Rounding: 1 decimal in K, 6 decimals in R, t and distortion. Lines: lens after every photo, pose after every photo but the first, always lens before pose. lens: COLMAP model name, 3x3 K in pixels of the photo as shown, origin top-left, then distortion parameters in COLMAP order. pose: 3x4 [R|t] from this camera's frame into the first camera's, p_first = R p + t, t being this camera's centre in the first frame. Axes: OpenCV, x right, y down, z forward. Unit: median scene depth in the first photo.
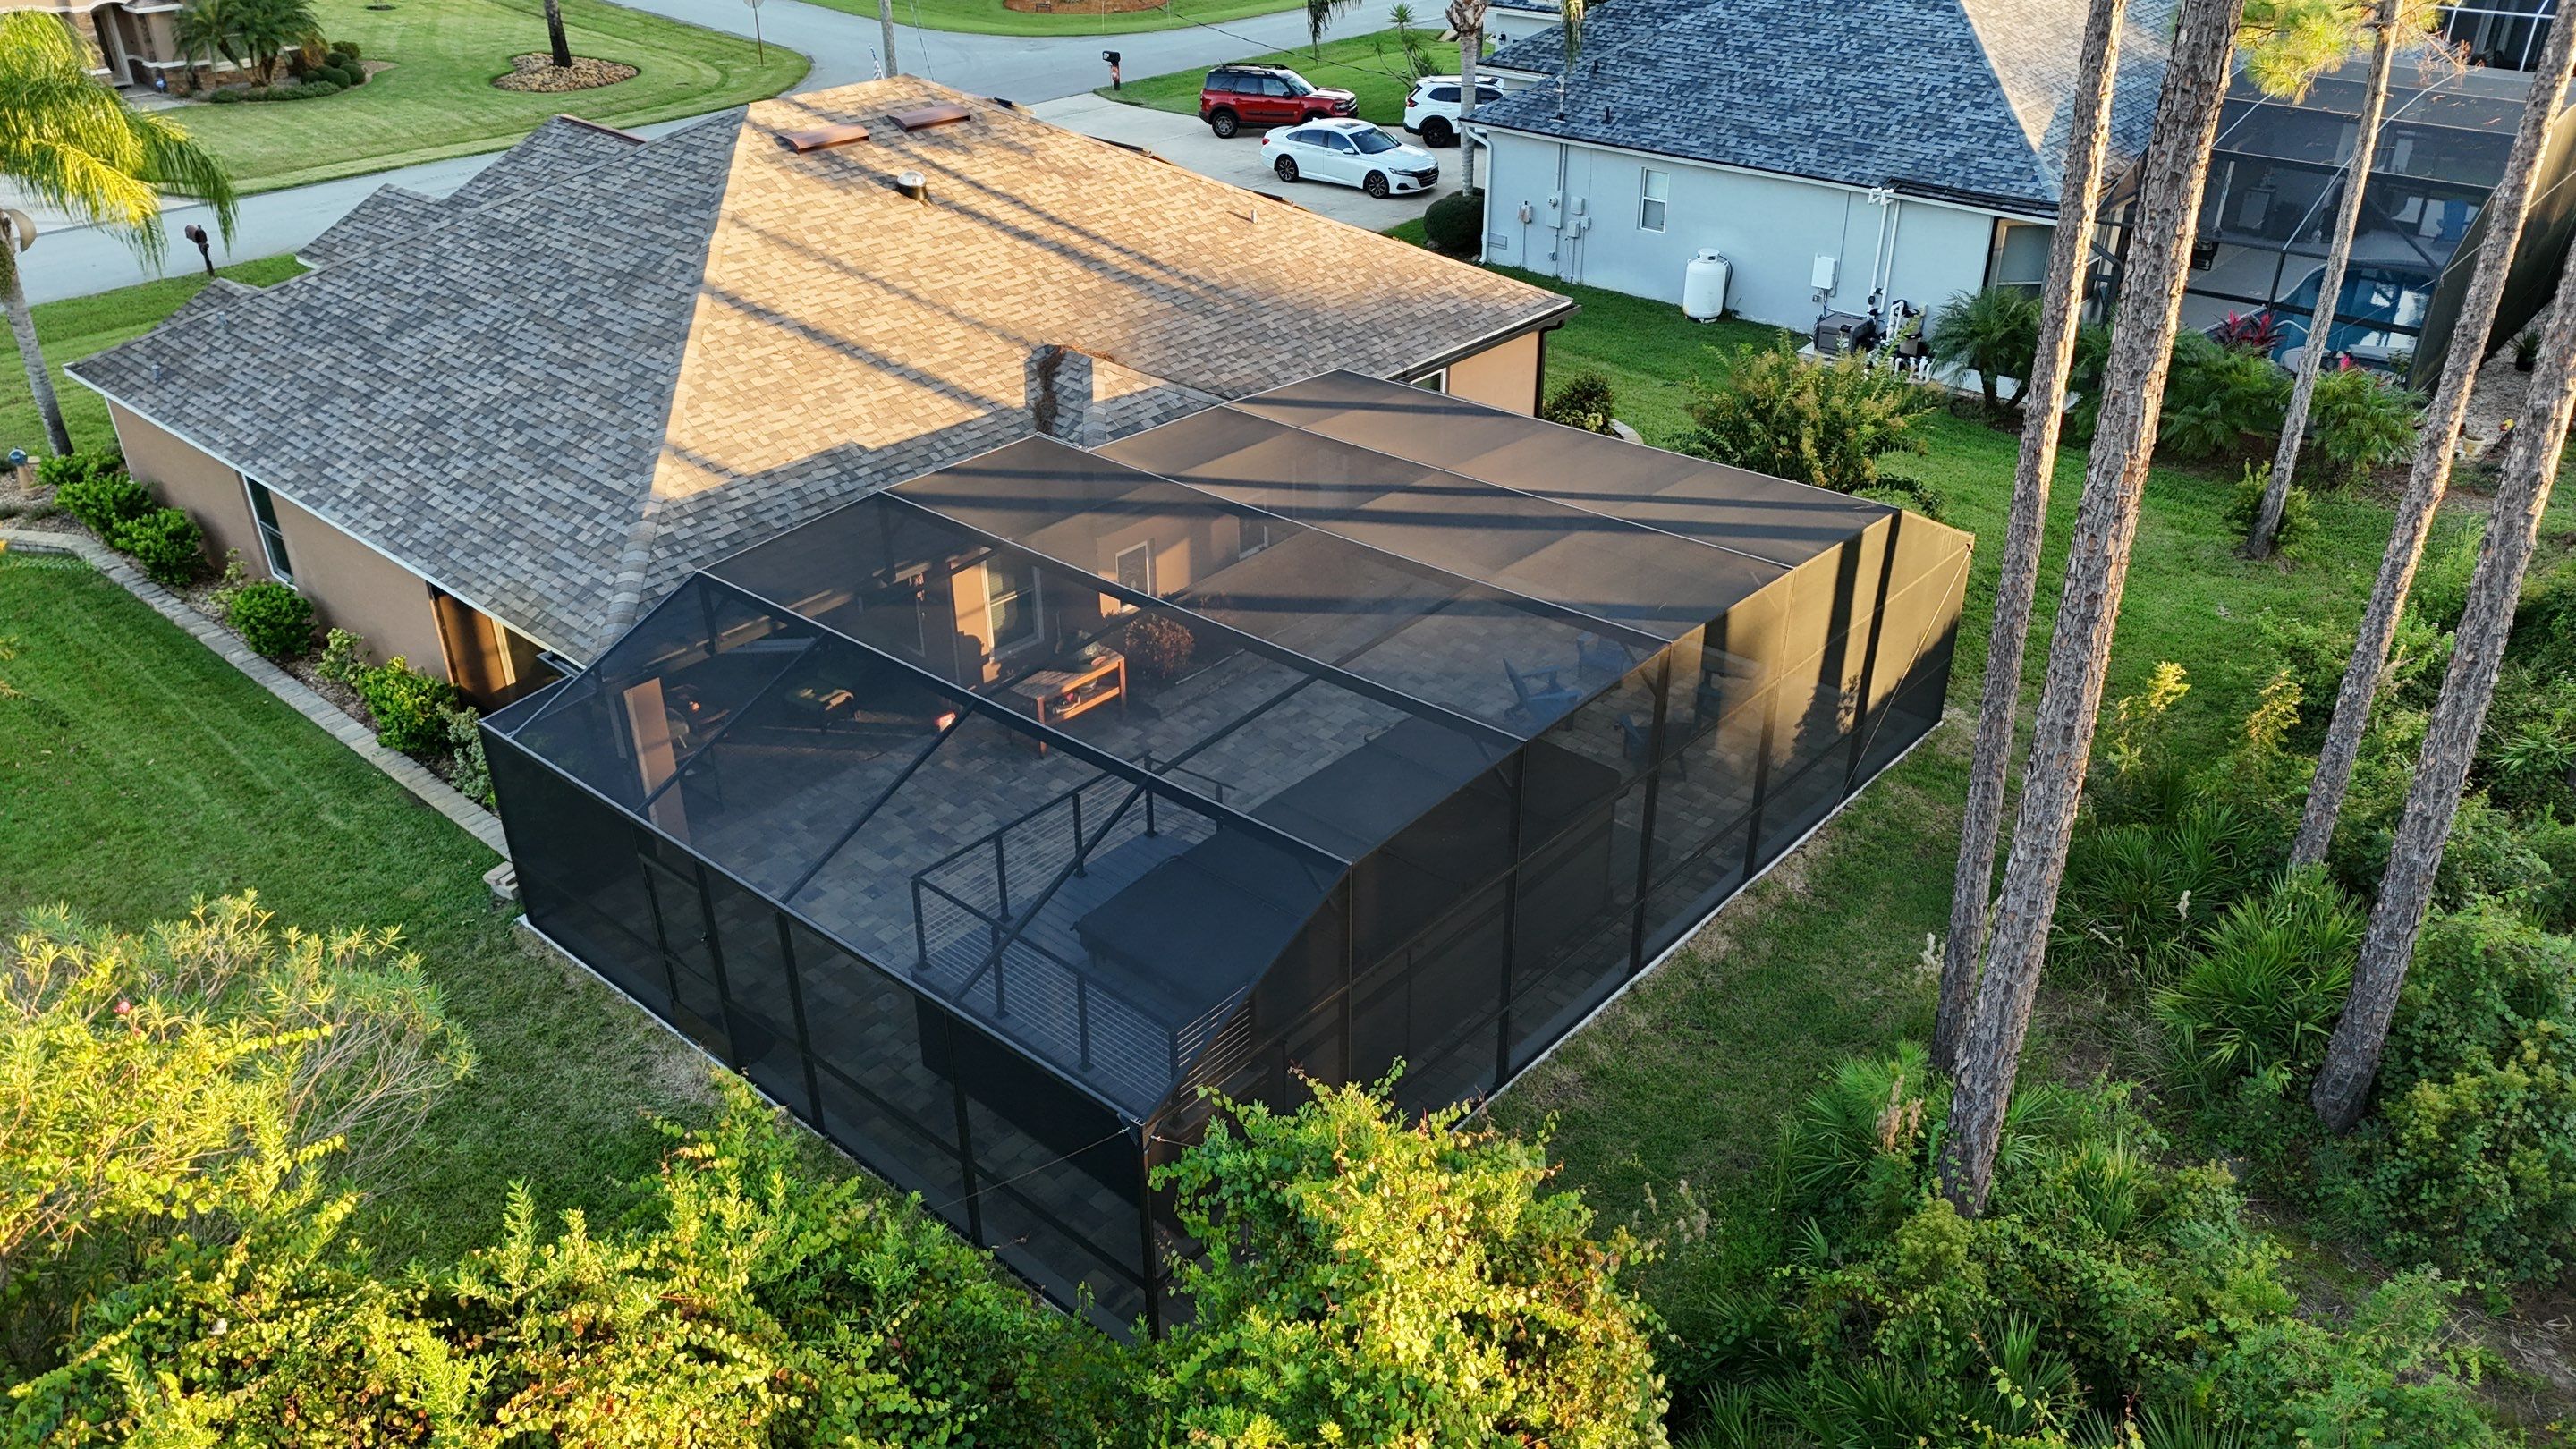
lens RADIAL K [[1897.1, 0, 1292.2], [0, 1897.1, 719.8], [0, 0, 1]] dist [0.003976, -0.004890]
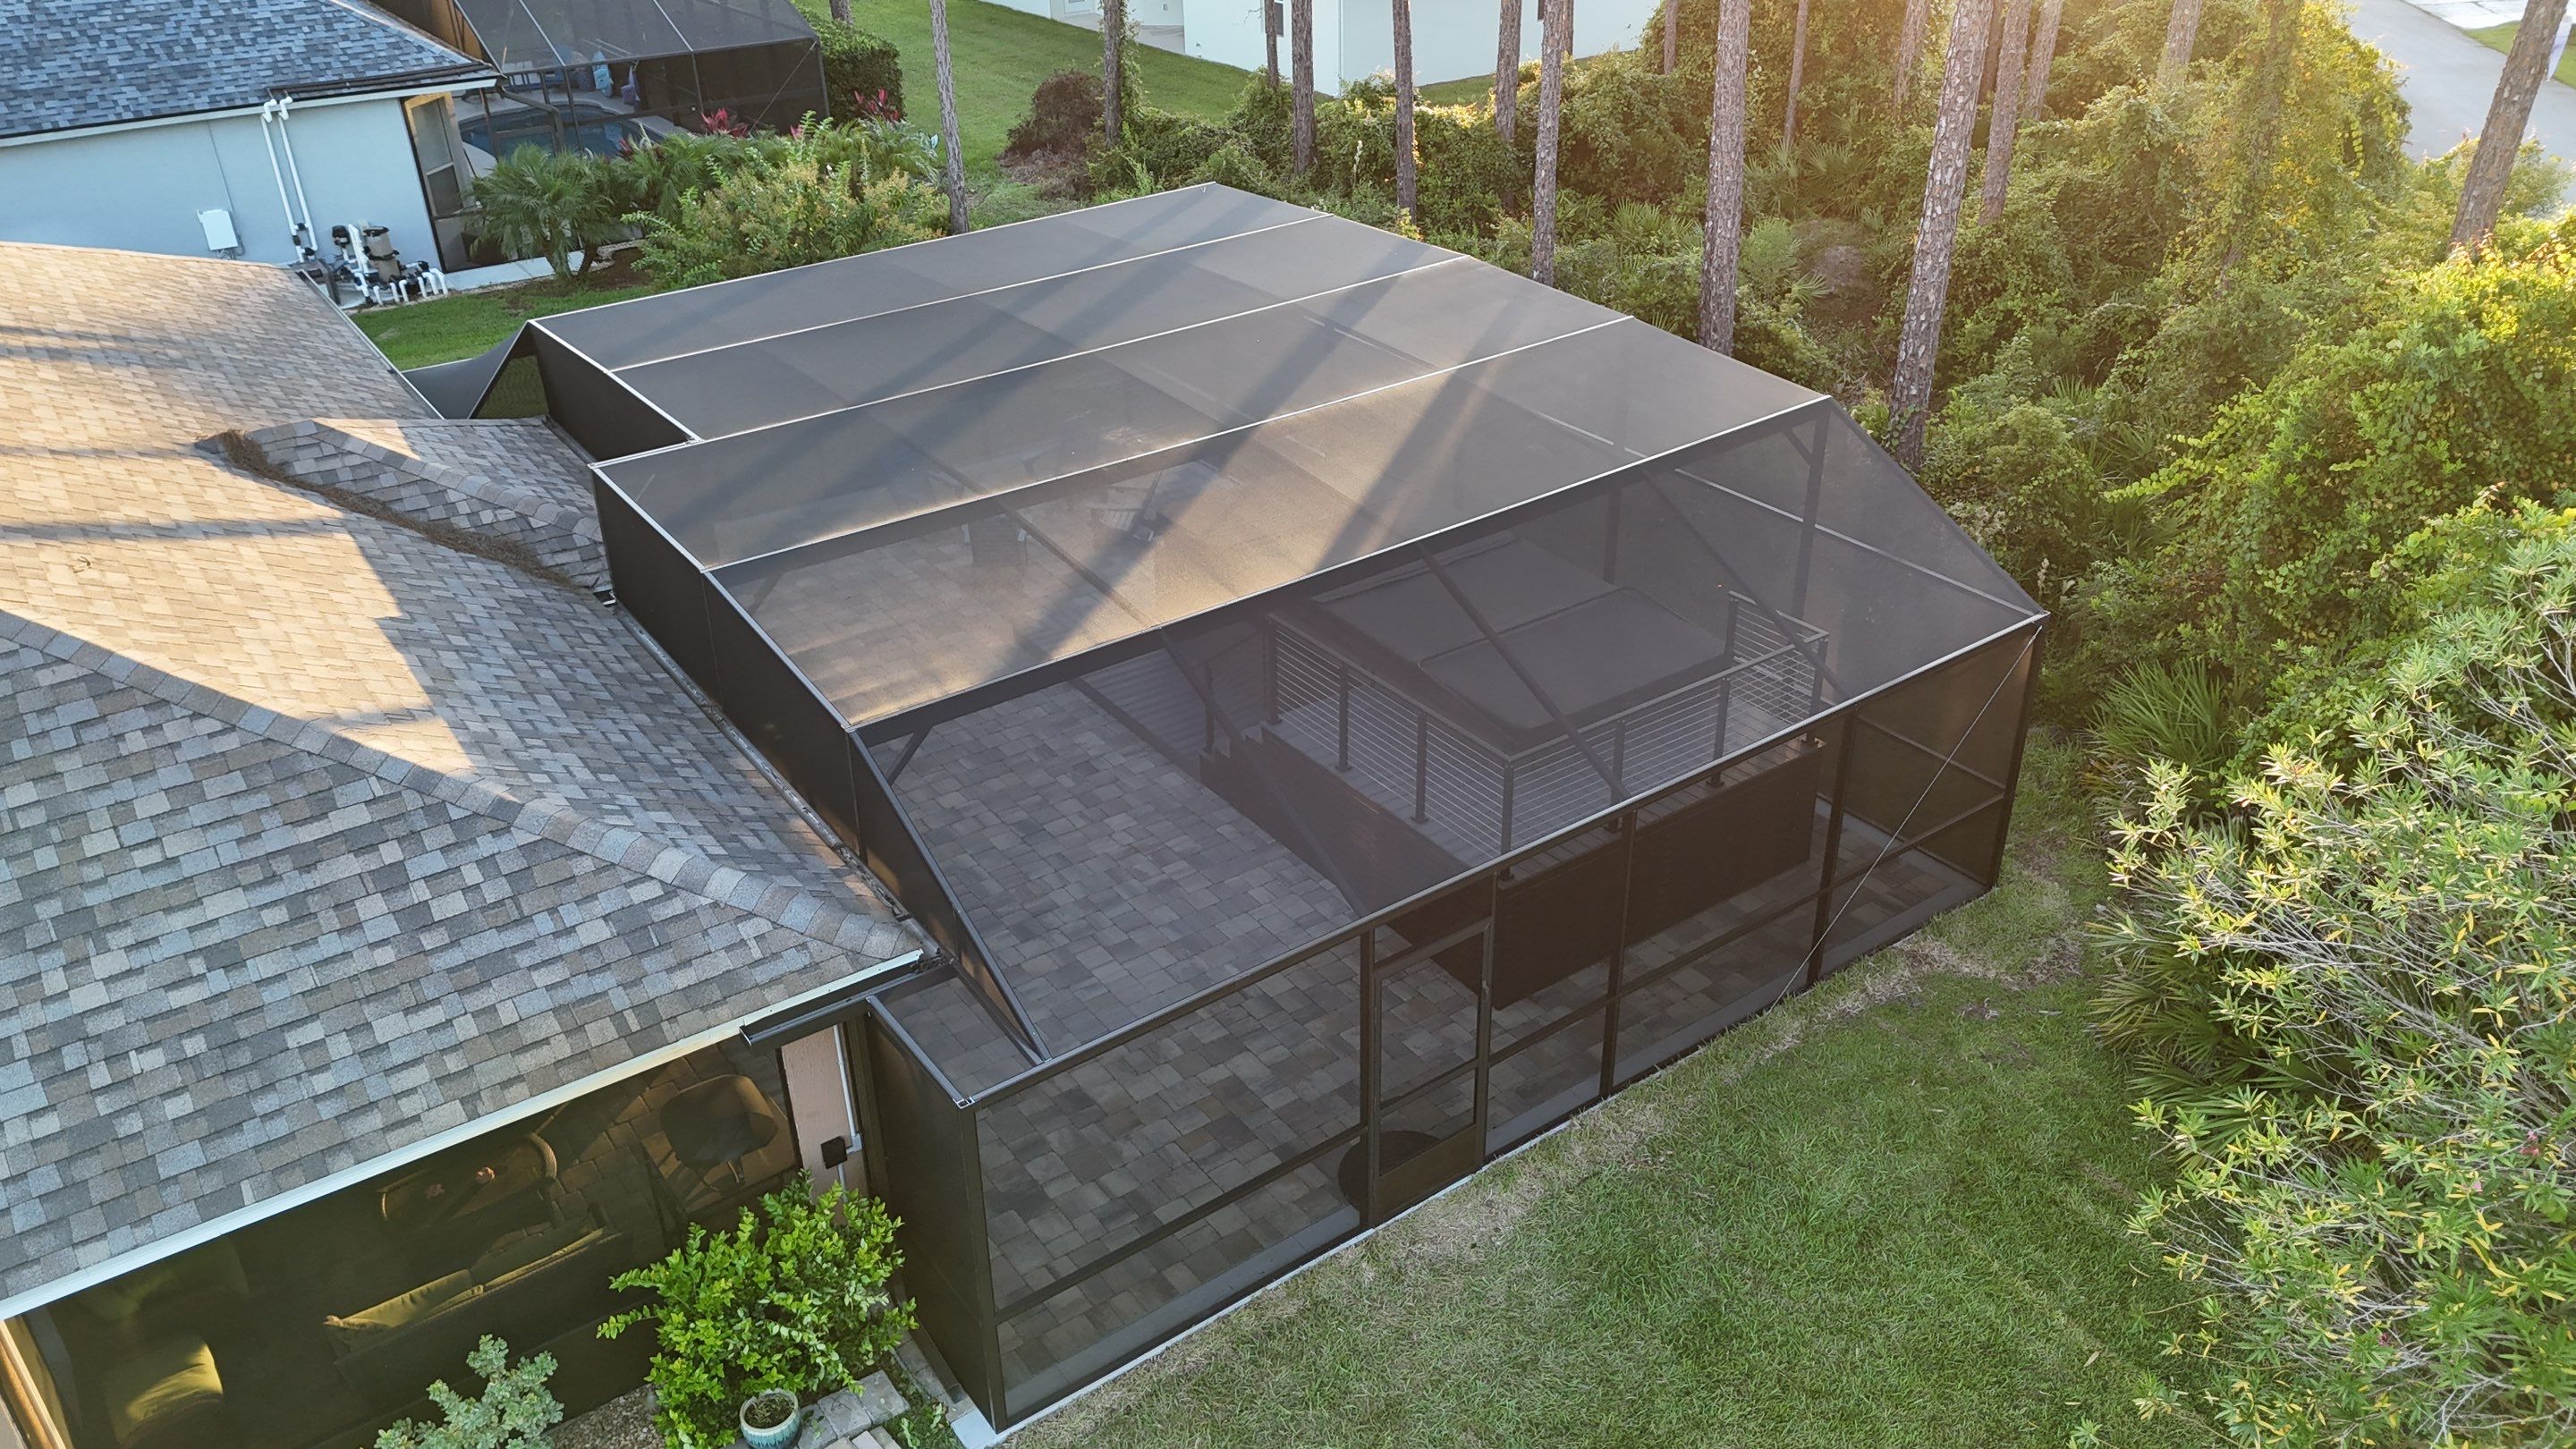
lens RADIAL K [[1897.1, 0, 1291.6], [0, 1897.1, 731.2], [0, 0, 1]] dist [0.003976, -0.004890]
pose [[0.229078, -0.480783, 0.846387, -0.610306], [0.484321, 0.810537, 0.329336, -0.161167], [-0.844367, 0.334480, 0.418530, 0.519138]]
